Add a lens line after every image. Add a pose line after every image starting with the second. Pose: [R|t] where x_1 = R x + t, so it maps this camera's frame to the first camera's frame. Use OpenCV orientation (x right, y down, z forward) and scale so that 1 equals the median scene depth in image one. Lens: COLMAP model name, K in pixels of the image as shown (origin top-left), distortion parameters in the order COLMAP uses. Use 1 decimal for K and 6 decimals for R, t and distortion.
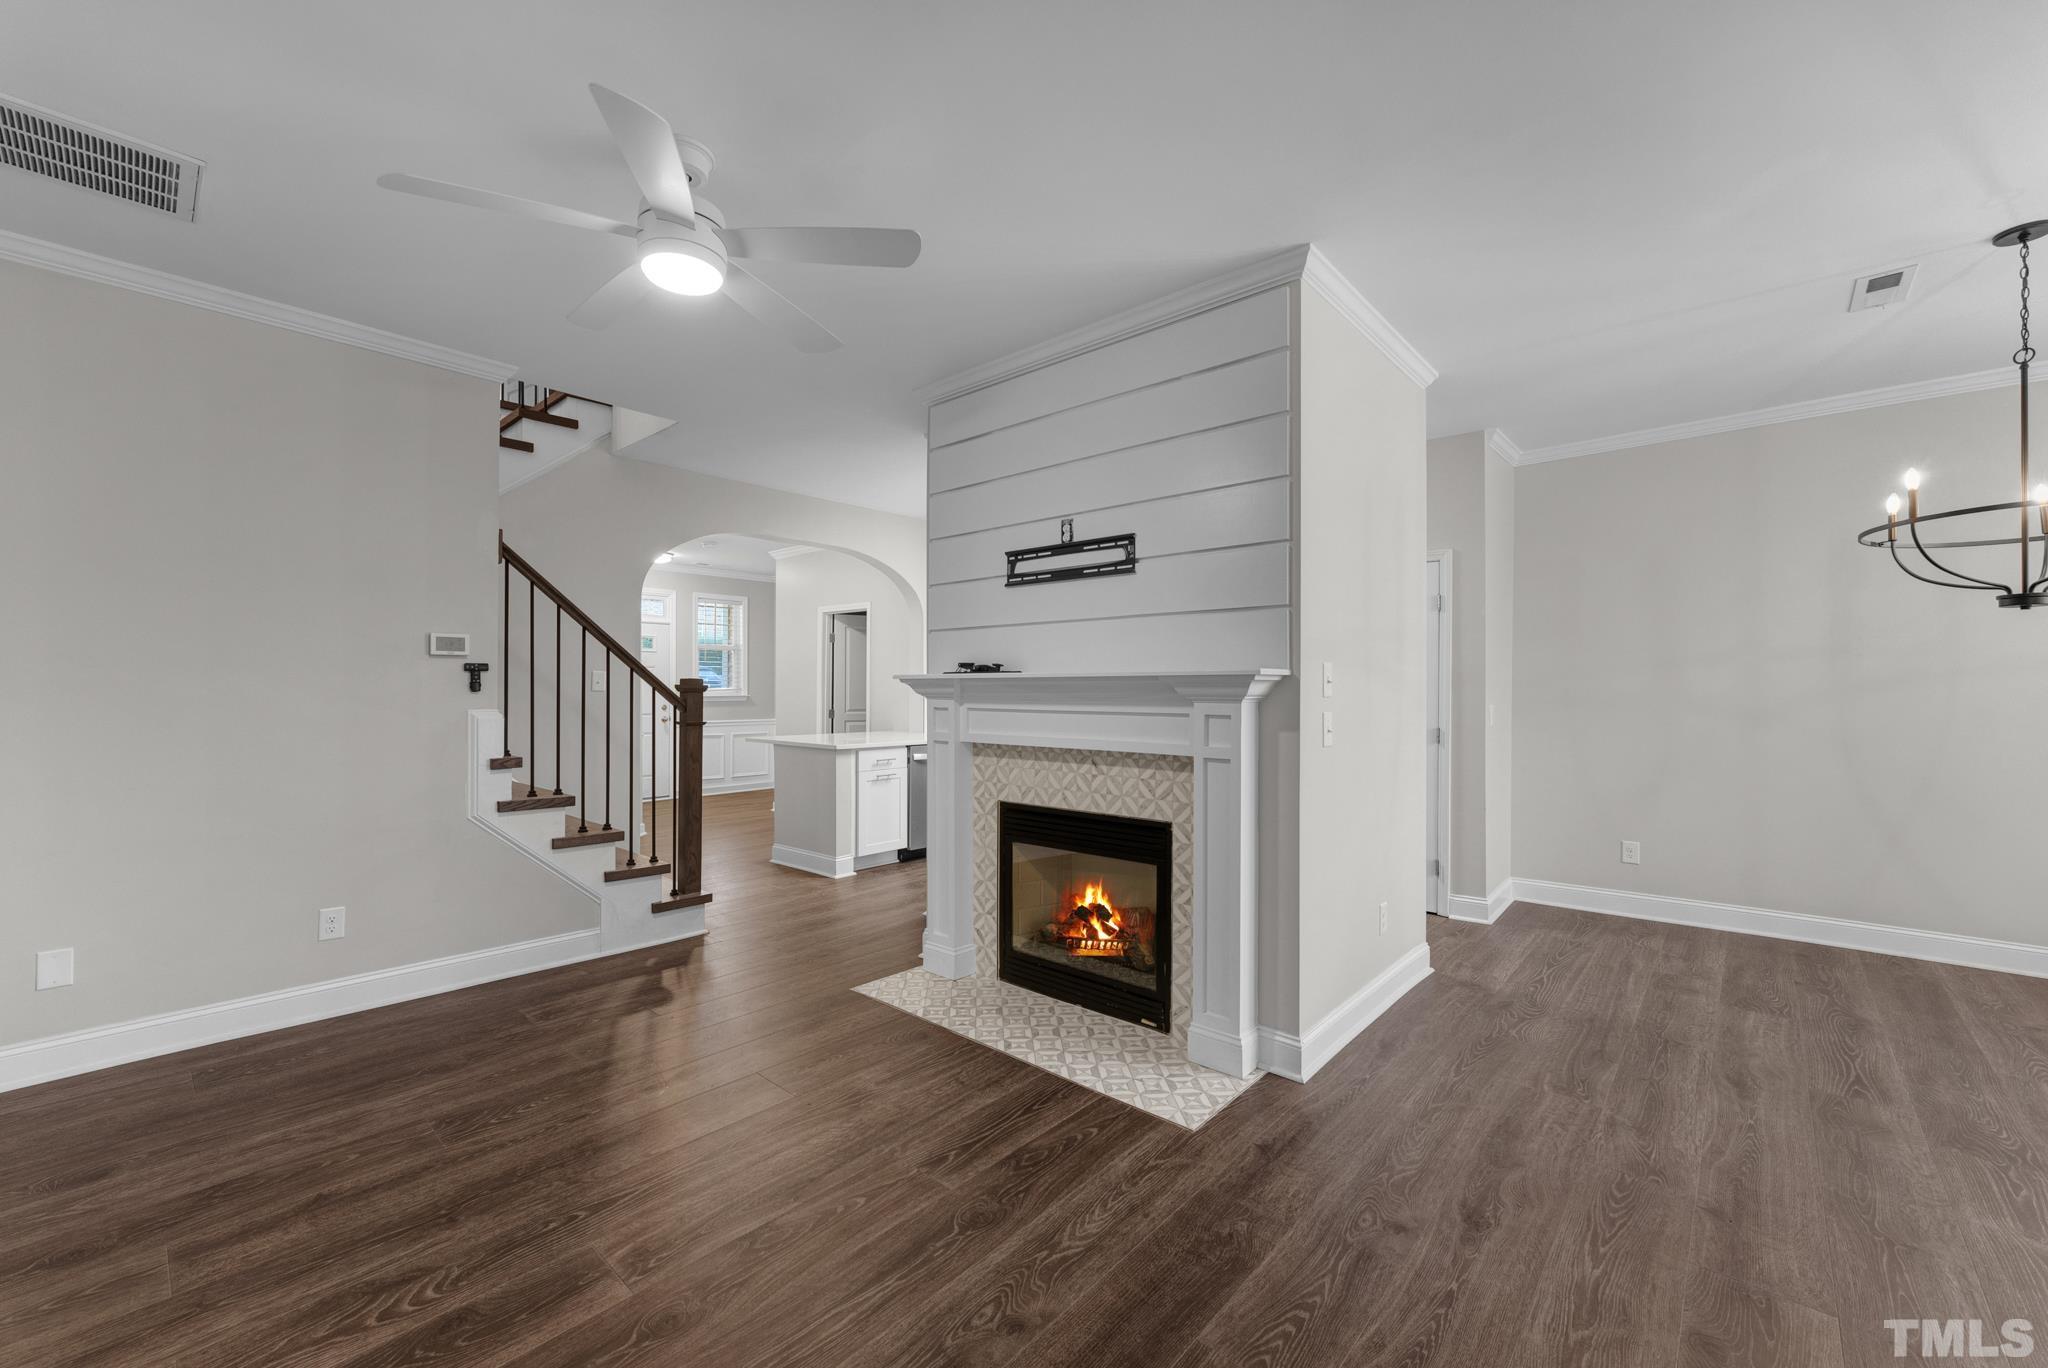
lens RADIAL K [[820.0, 0, 1023.2], [0, 820.0, 689.5], [0, 0, 1]] dist [-0.007294, 0.001402]
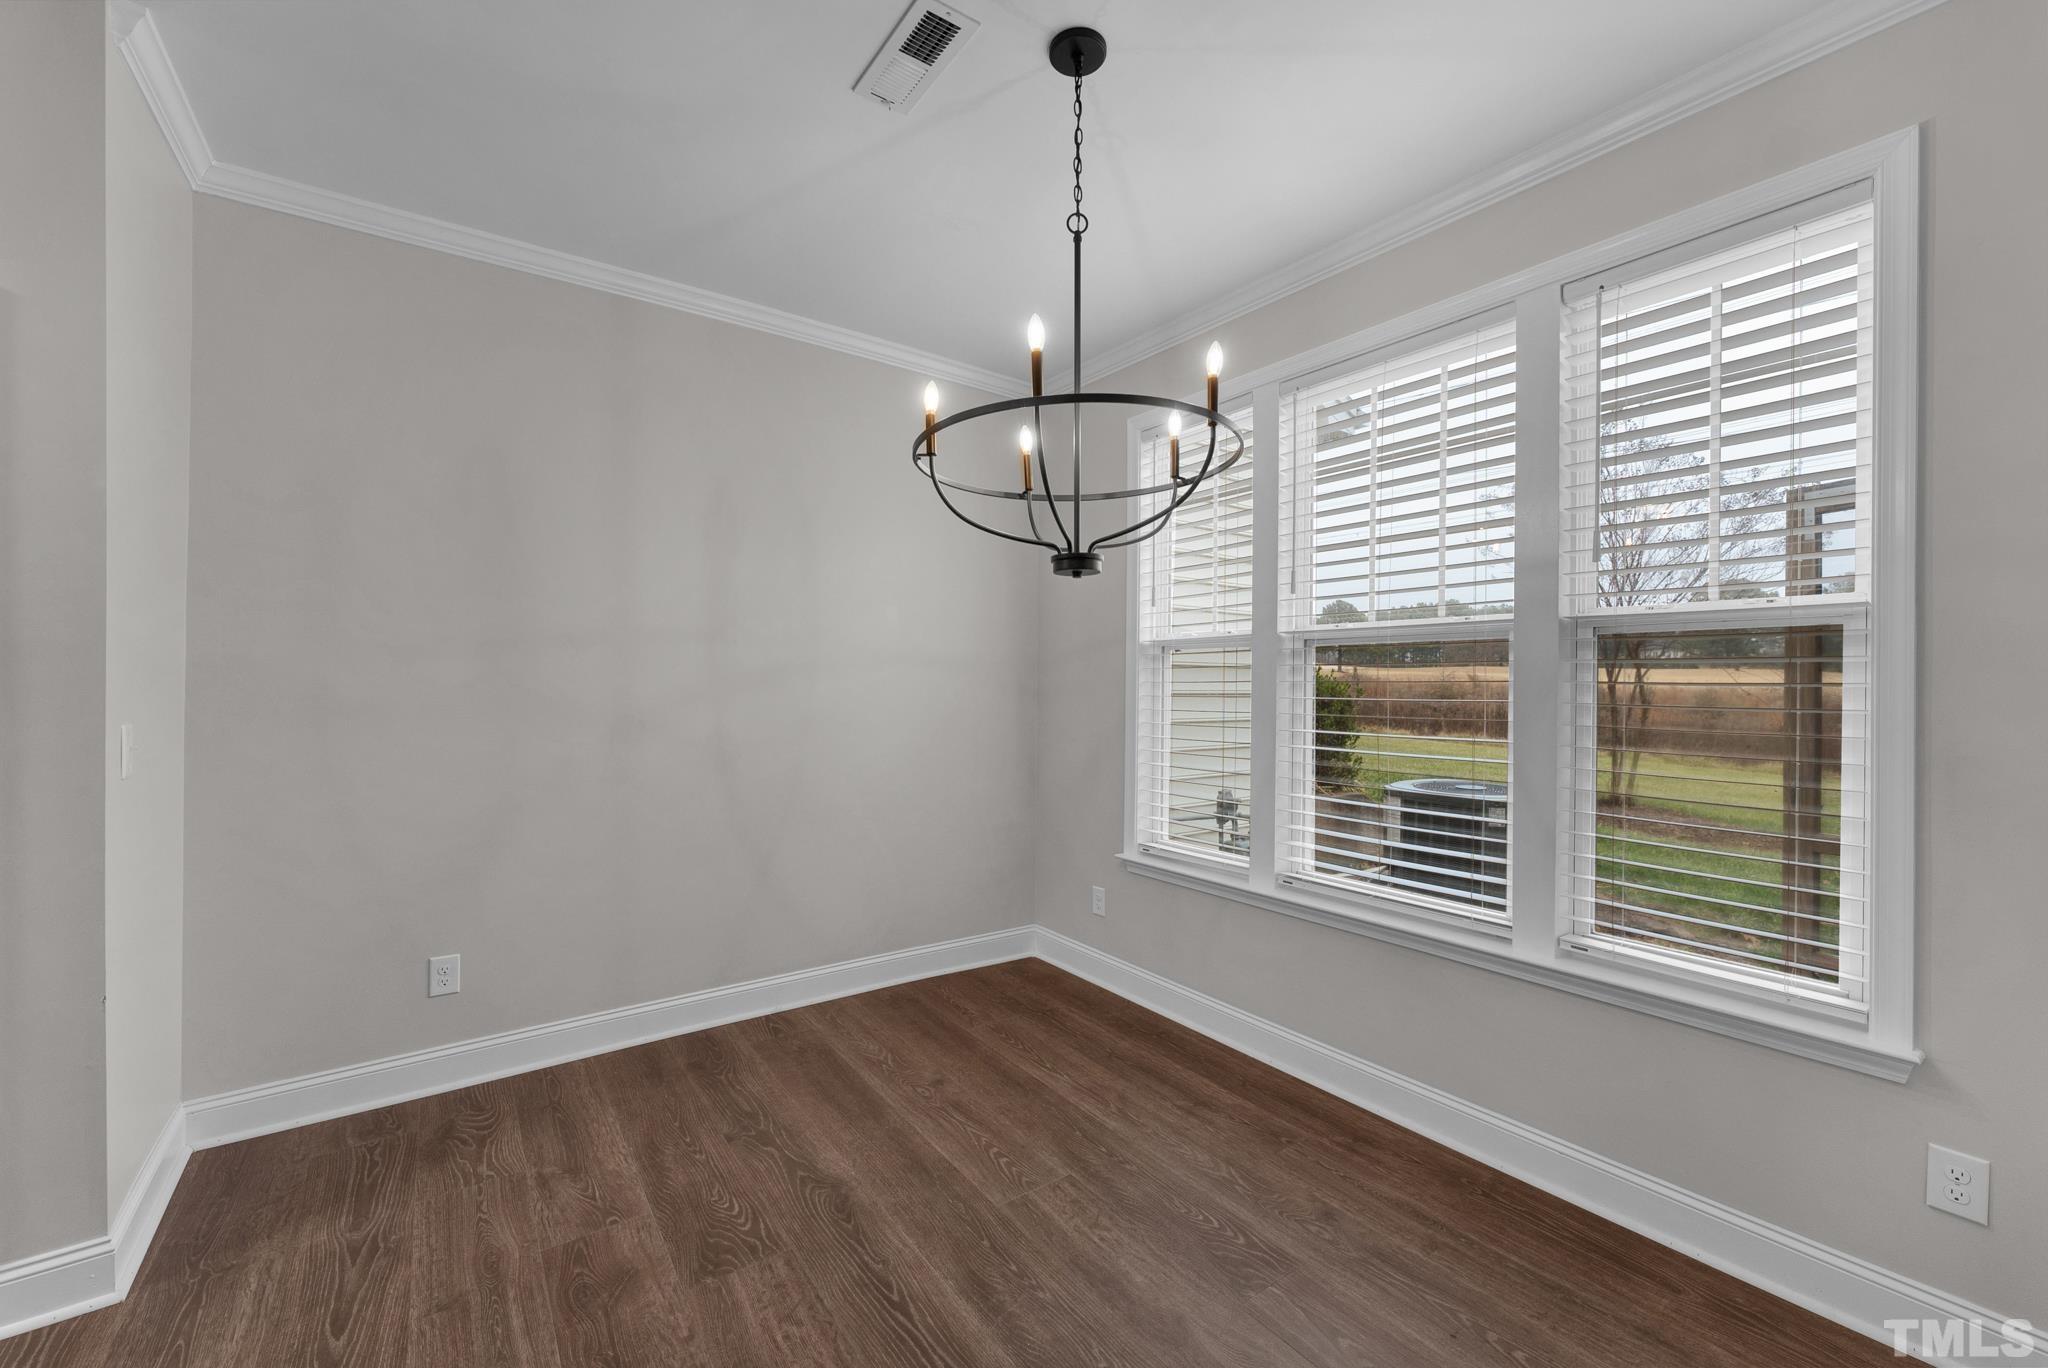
lens RADIAL K [[820.0, 0, 1023.5], [0, 820.0, 691.2], [0, 0, 1]] dist [-0.007294, 0.001402]
pose [[0.224857, -0.003083, 0.974387, 0.484195], [-0.004367, 0.999982, 0.004172, -0.001482], [-0.974382, -0.005193, 0.224839, 0.825172]]
